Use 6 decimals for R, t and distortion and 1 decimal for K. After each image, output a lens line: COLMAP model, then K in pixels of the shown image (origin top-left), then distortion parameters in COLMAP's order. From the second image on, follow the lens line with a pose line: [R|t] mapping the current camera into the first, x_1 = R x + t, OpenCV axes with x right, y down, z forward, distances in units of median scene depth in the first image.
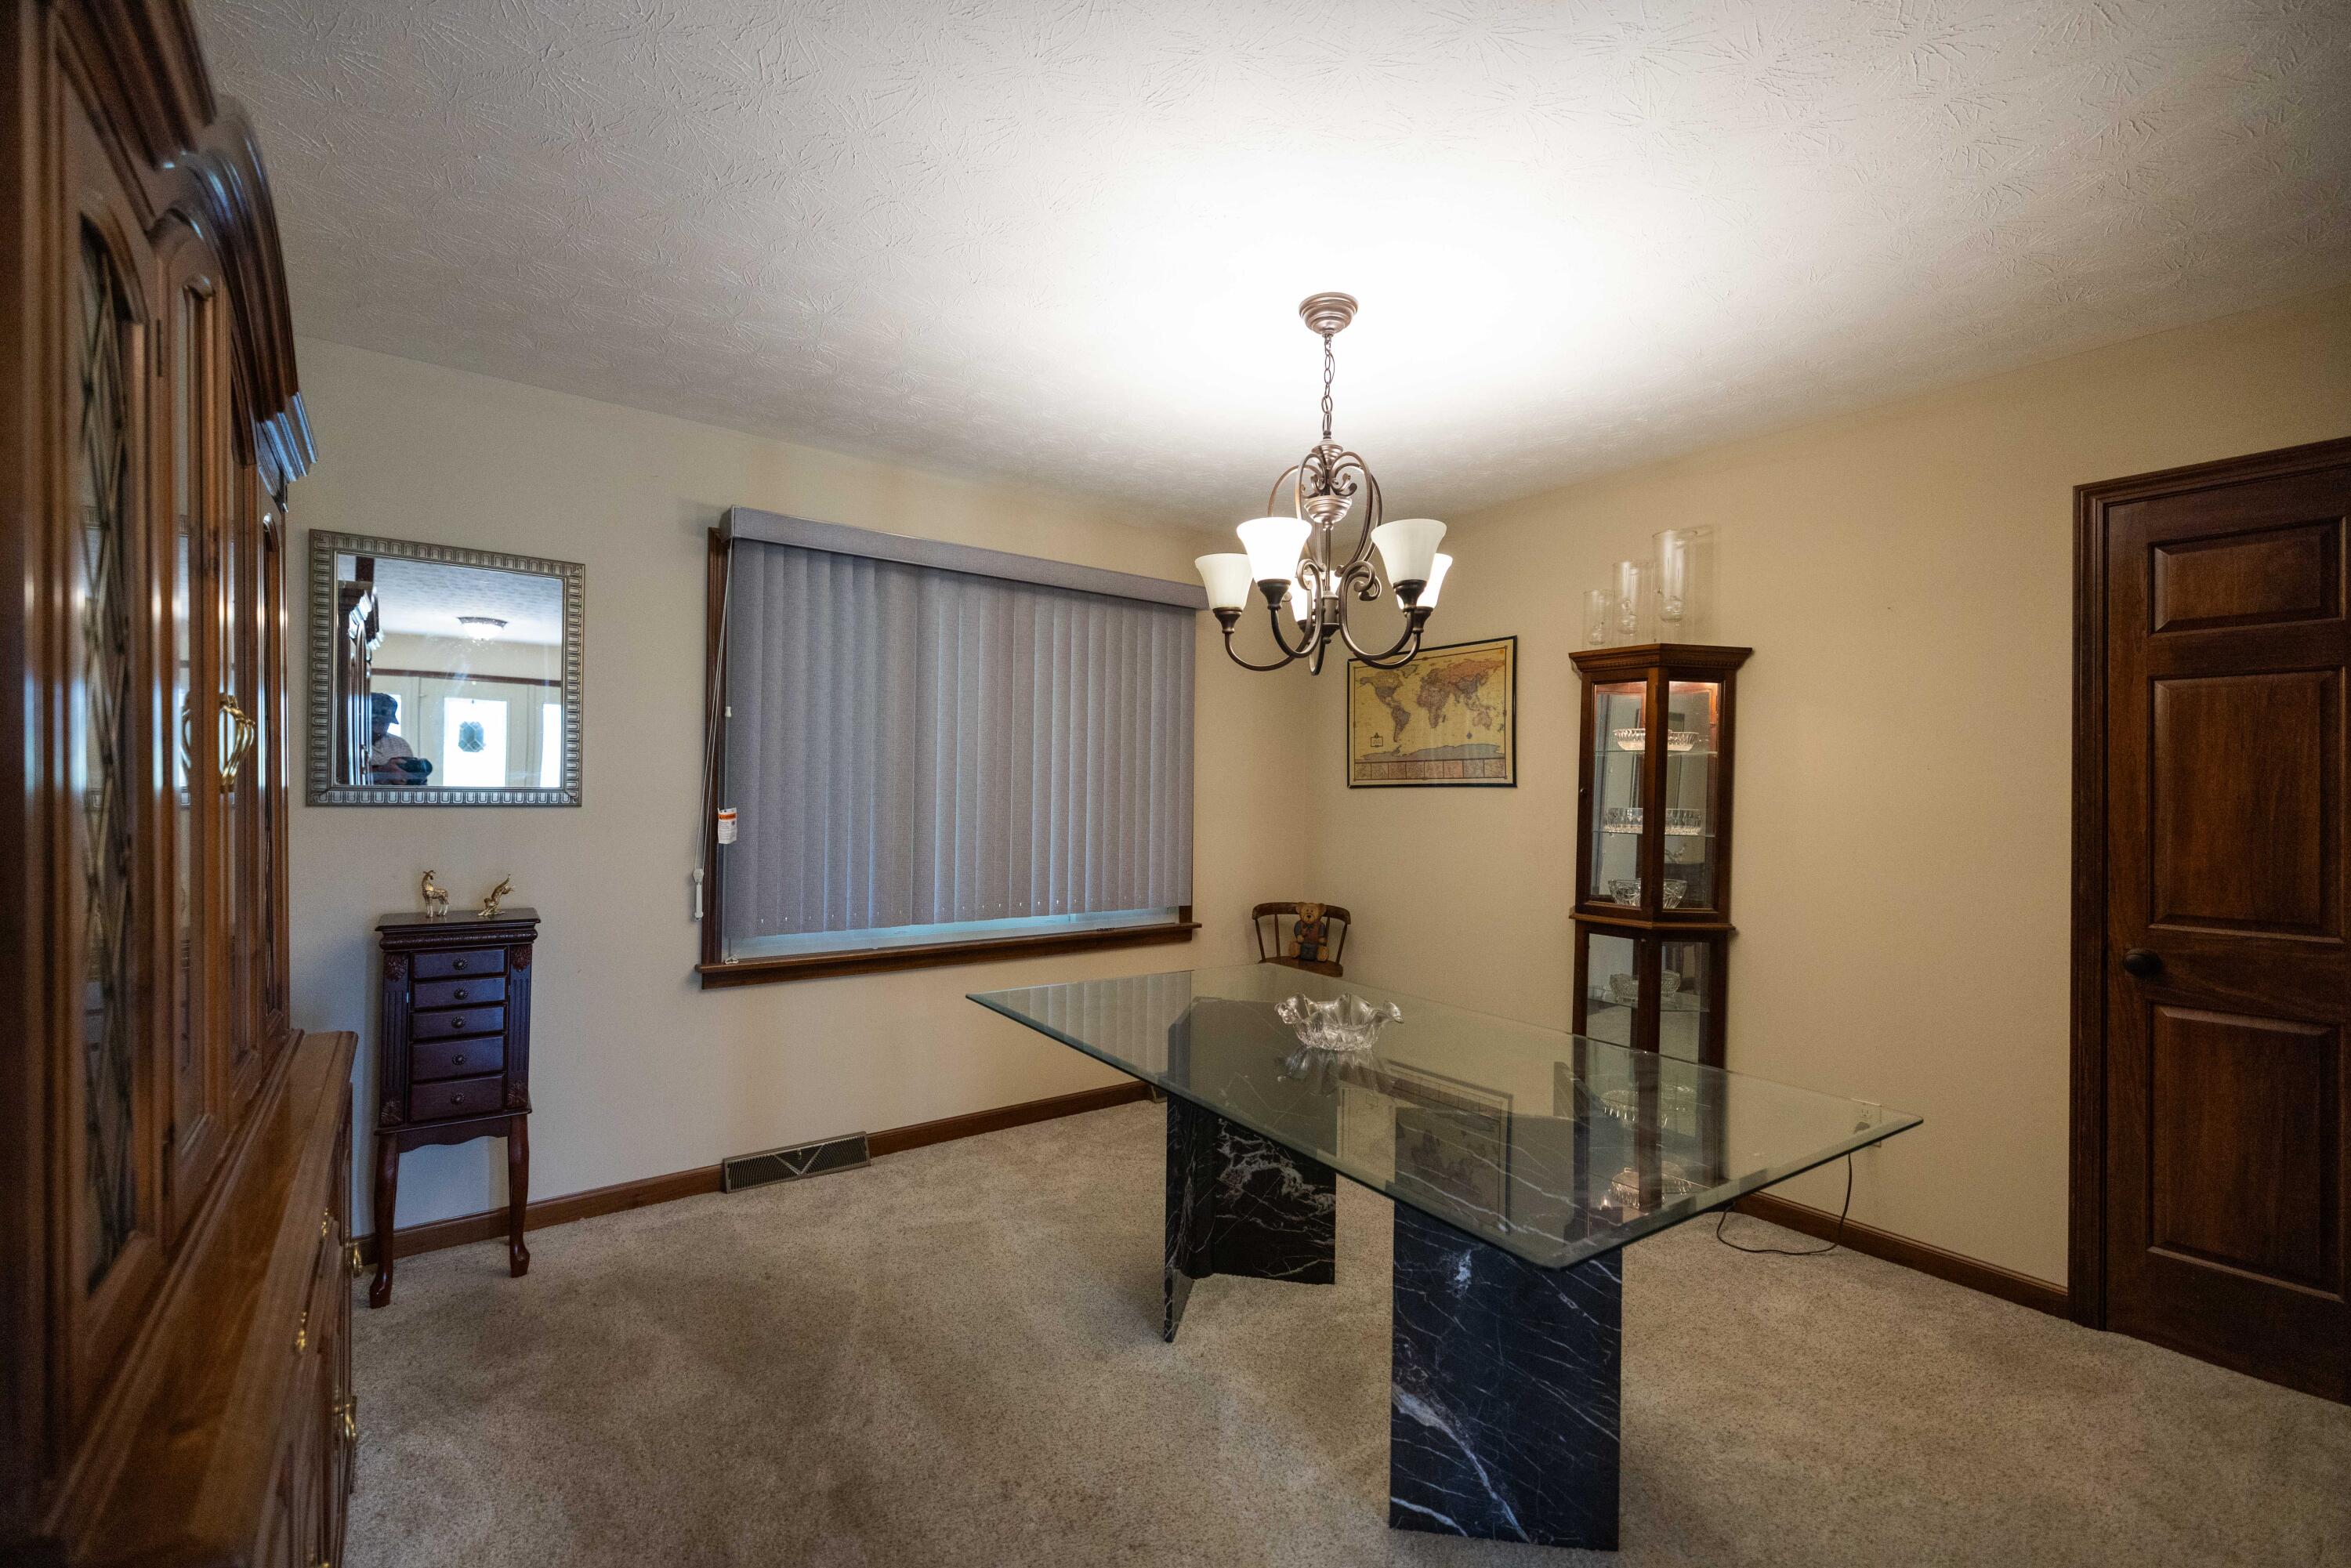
lens RADIAL K [[979.0, 0, 1167.2], [0, 979.0, 782.3], [0, 0, 1]] dist [-0.000220, -0.000091]
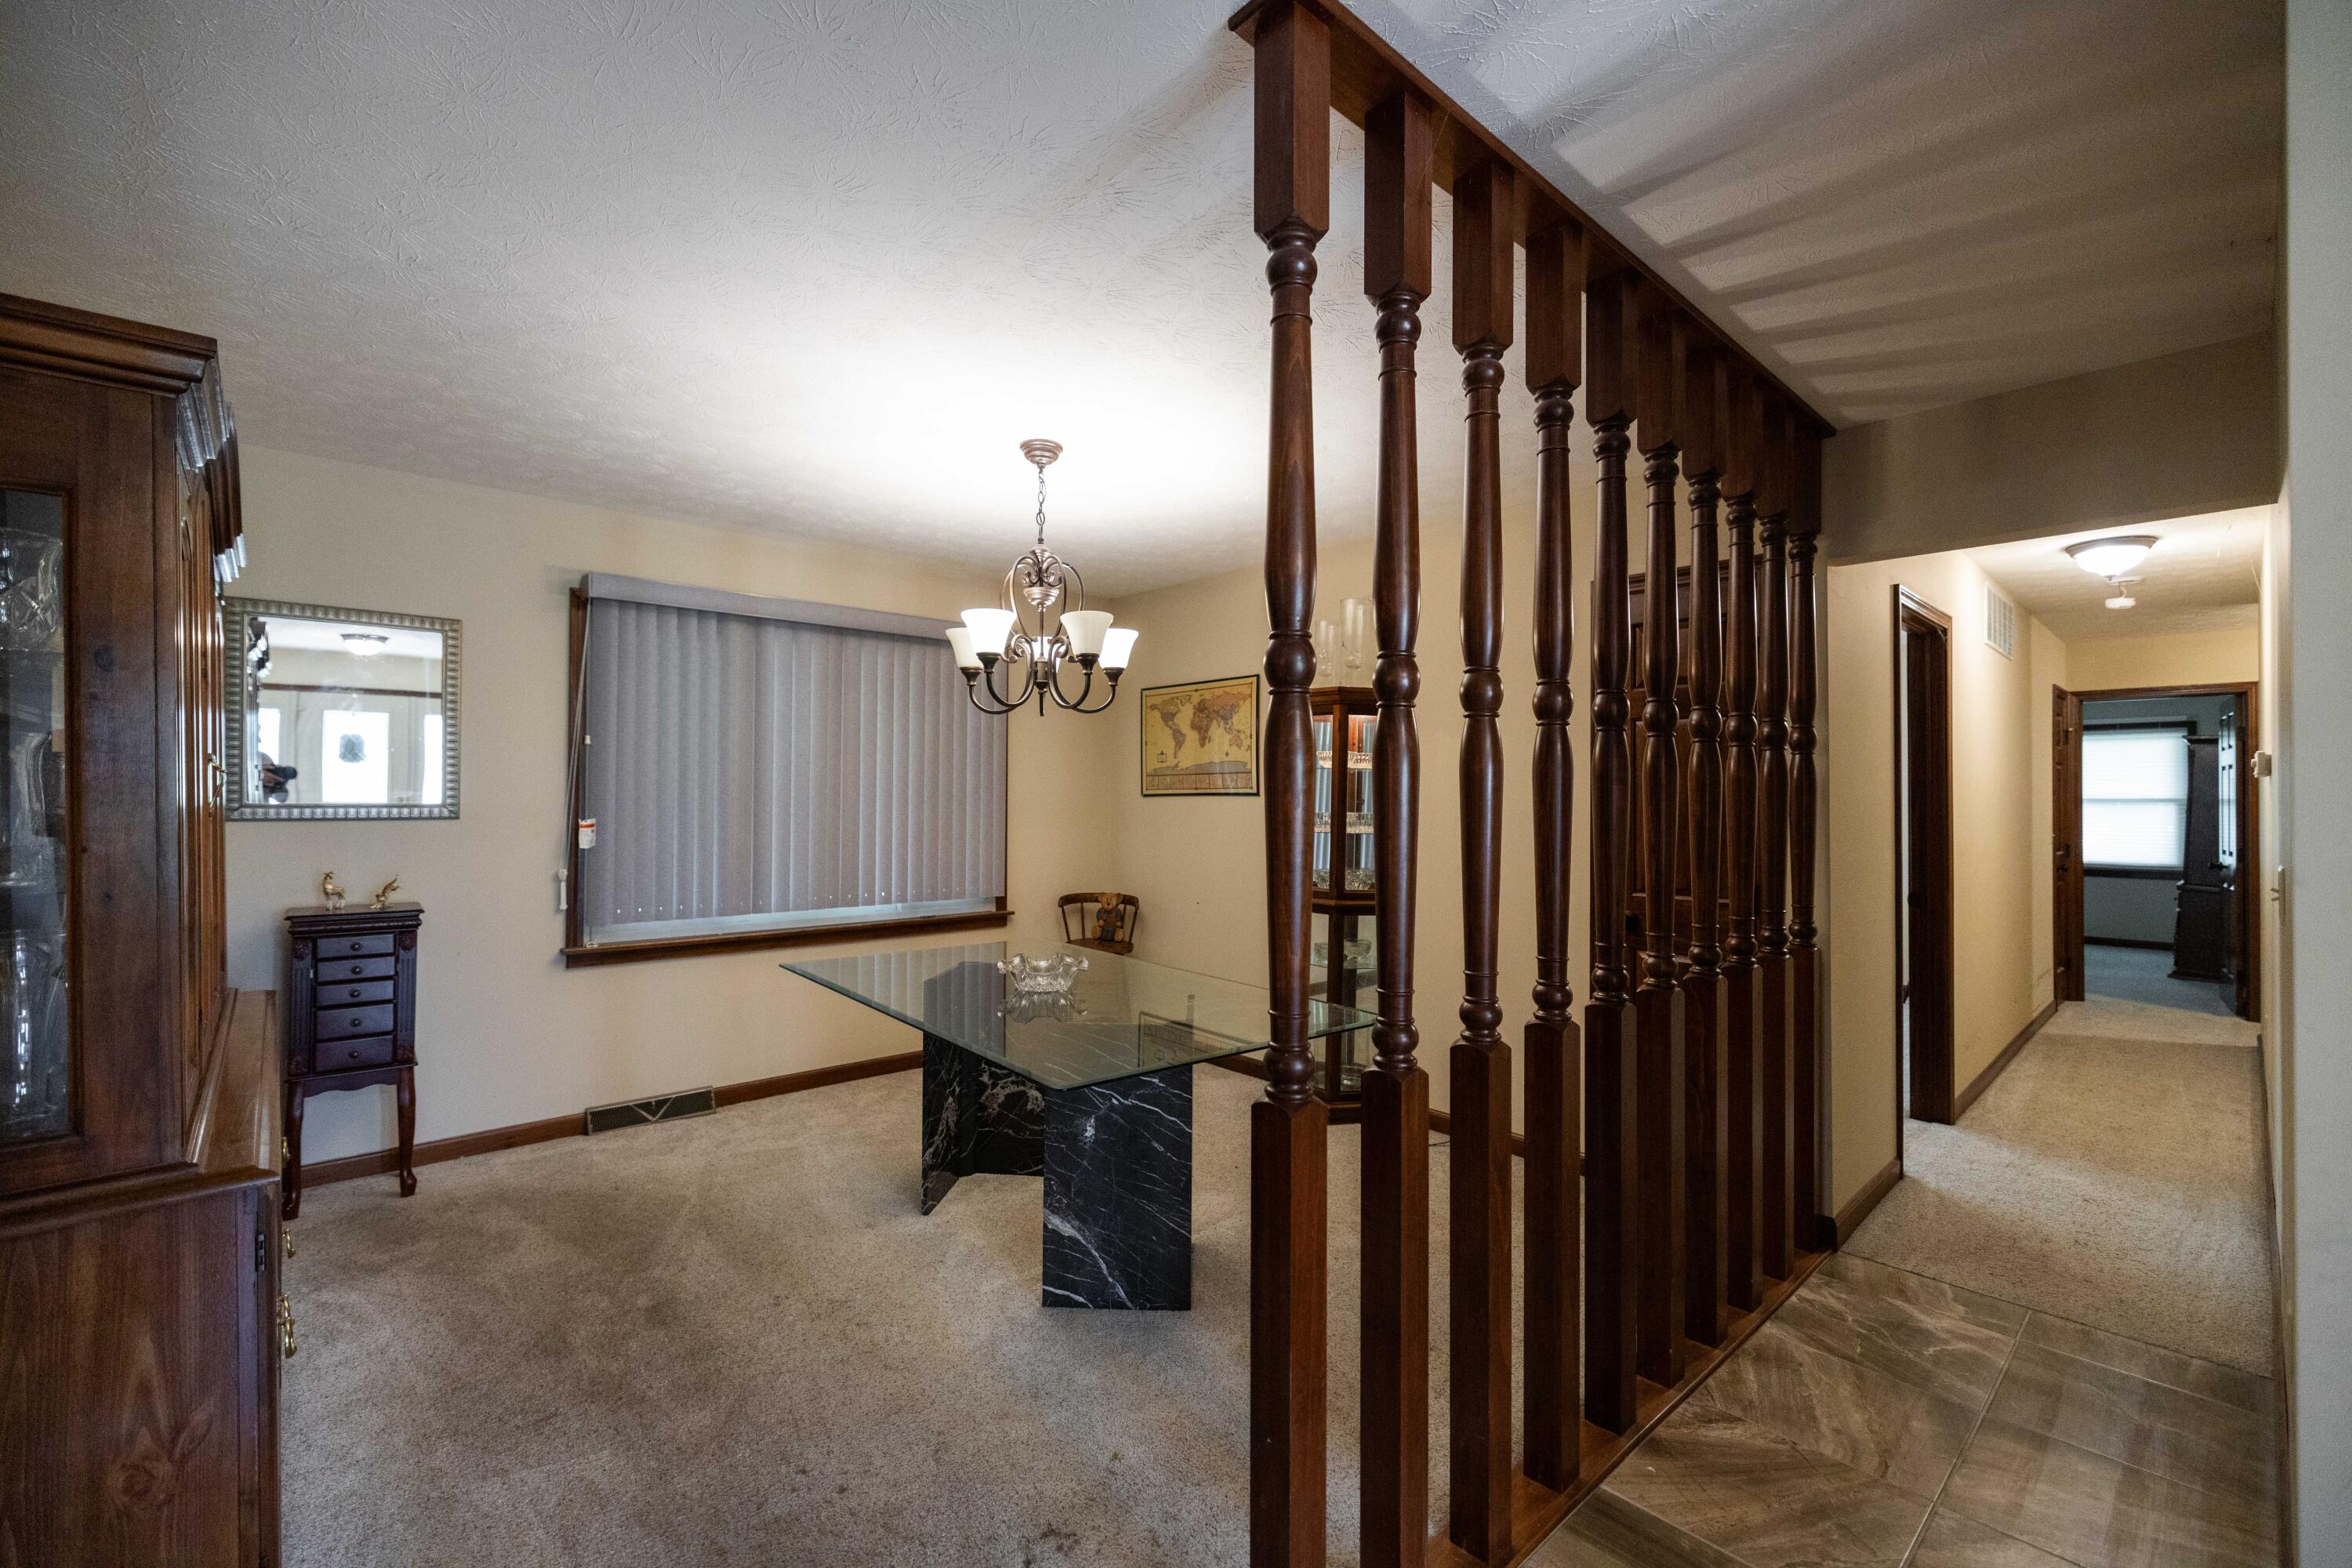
lens RADIAL K [[974.2, 0, 1176.0], [0, 974.2, 784.0], [0, 0, 1]] dist [0.000994, -0.000135]
pose [[0.995992, -0.005490, 0.089272, 0.187496], [0.005477, 0.999985, 0.000391, -0.014818], [-0.089273, 0.000100, 0.996007, -0.297028]]
